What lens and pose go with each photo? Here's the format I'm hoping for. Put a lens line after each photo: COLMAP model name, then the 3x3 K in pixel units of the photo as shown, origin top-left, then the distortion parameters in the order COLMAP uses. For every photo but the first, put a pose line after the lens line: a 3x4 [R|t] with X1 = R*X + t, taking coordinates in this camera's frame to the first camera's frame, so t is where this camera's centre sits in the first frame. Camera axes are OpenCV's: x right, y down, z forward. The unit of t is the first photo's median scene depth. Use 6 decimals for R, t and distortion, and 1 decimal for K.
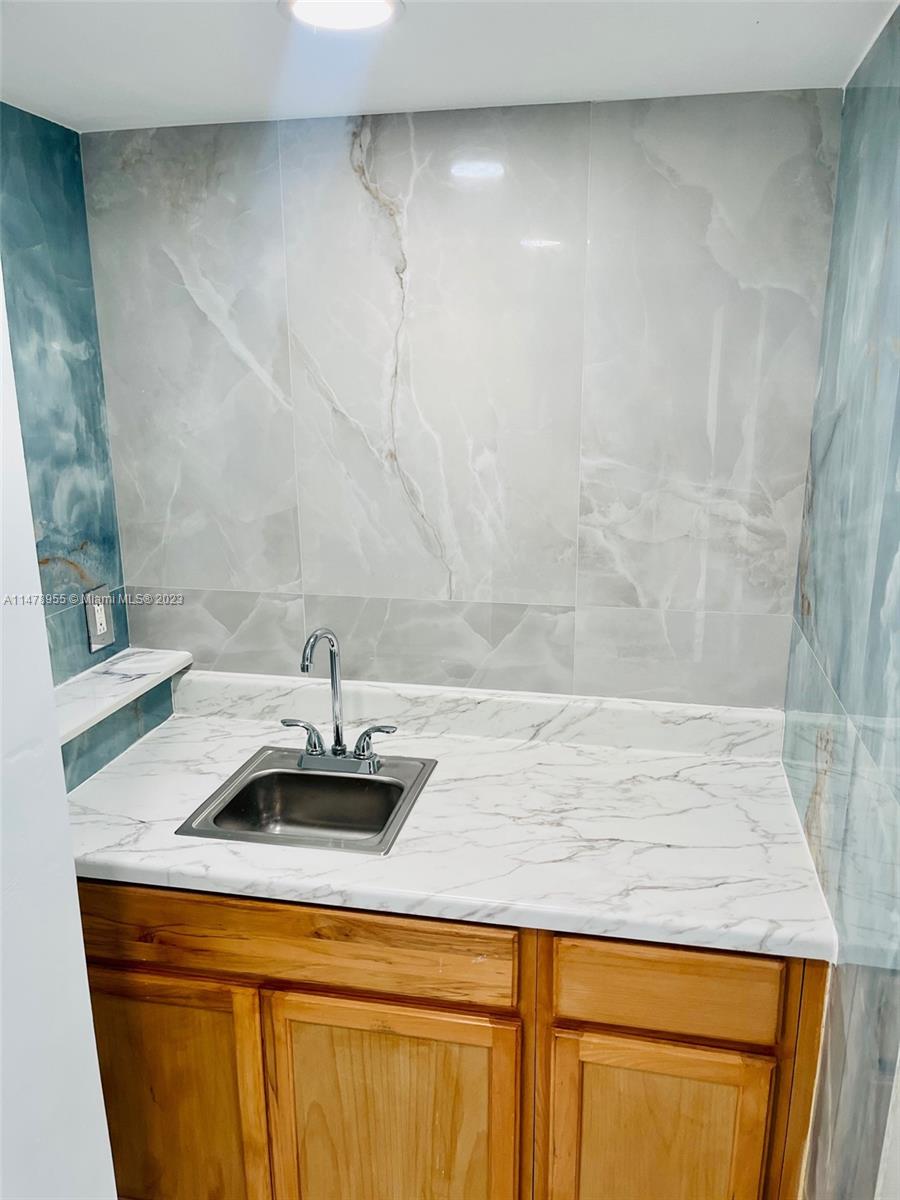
lens RADIAL K [[914.3, 0, 451.0], [0, 914.3, 605.3], [0, 0, 1]] dist [0.086199, -0.126576]
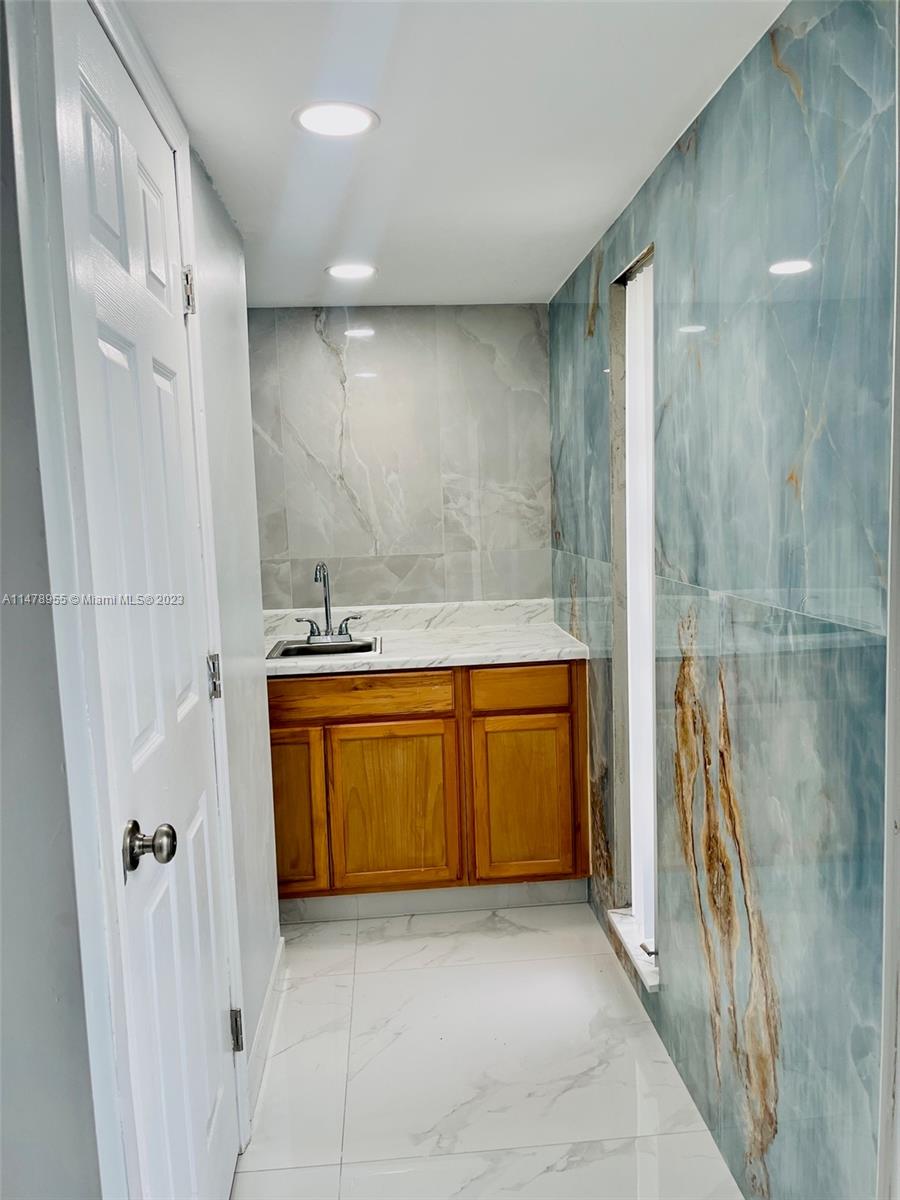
lens RADIAL K [[915.5, 0, 450.0], [0, 915.5, 600.0], [0, 0, 1]] dist [0.074122, -0.106940]
pose [[0.958651, -0.055575, 0.279105, -0.446713], [0.098049, 0.985199, -0.140601, 0.420950], [-0.267160, 0.162154, 0.949911, -0.902181]]
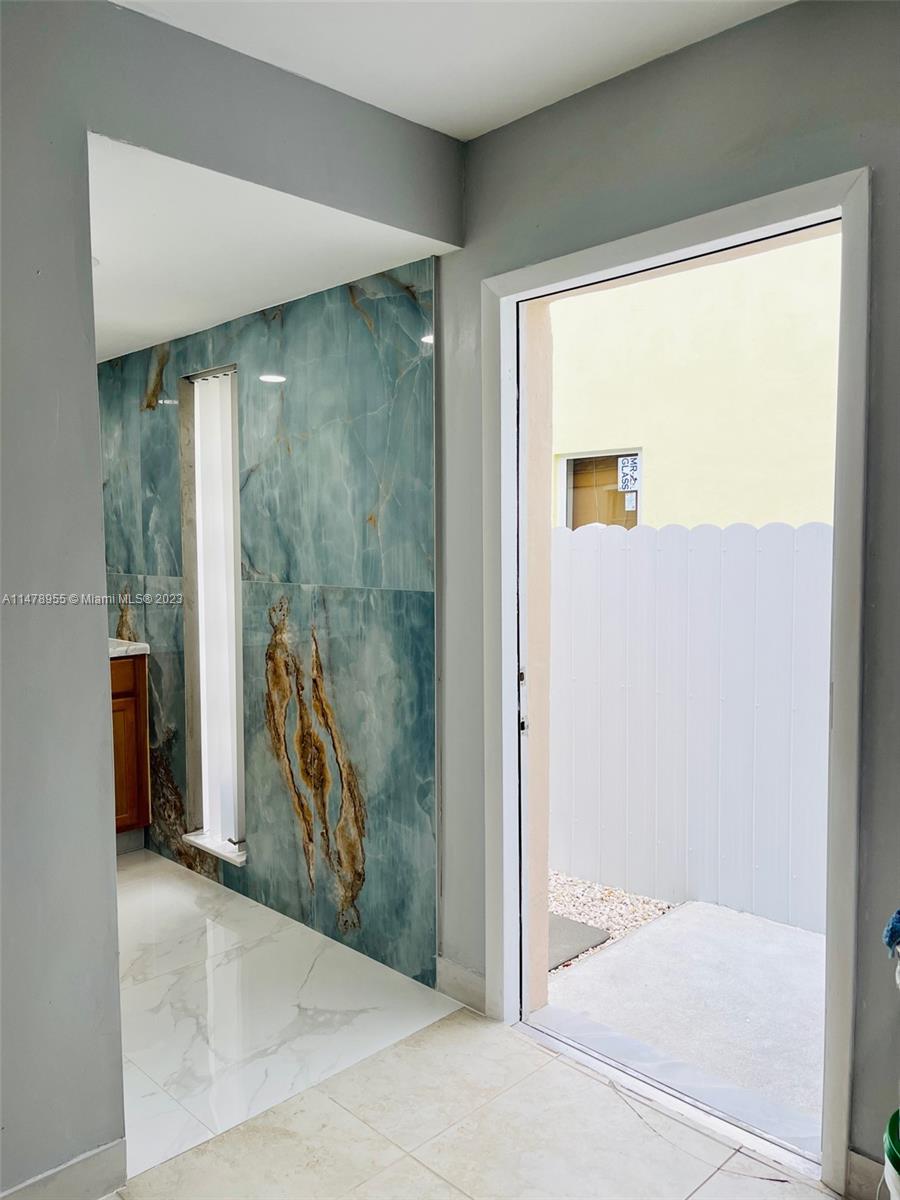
lens RADIAL K [[918.9, 0, 450.0], [0, 918.9, 600.0], [0, 0, 1]] dist [0.084118, -0.097590]
pose [[0.554979, -0.049158, 0.830411, -1.230466], [0.208592, 0.974583, -0.081713, 0.530835], [-0.805287, 0.218565, 0.551127, -1.195546]]
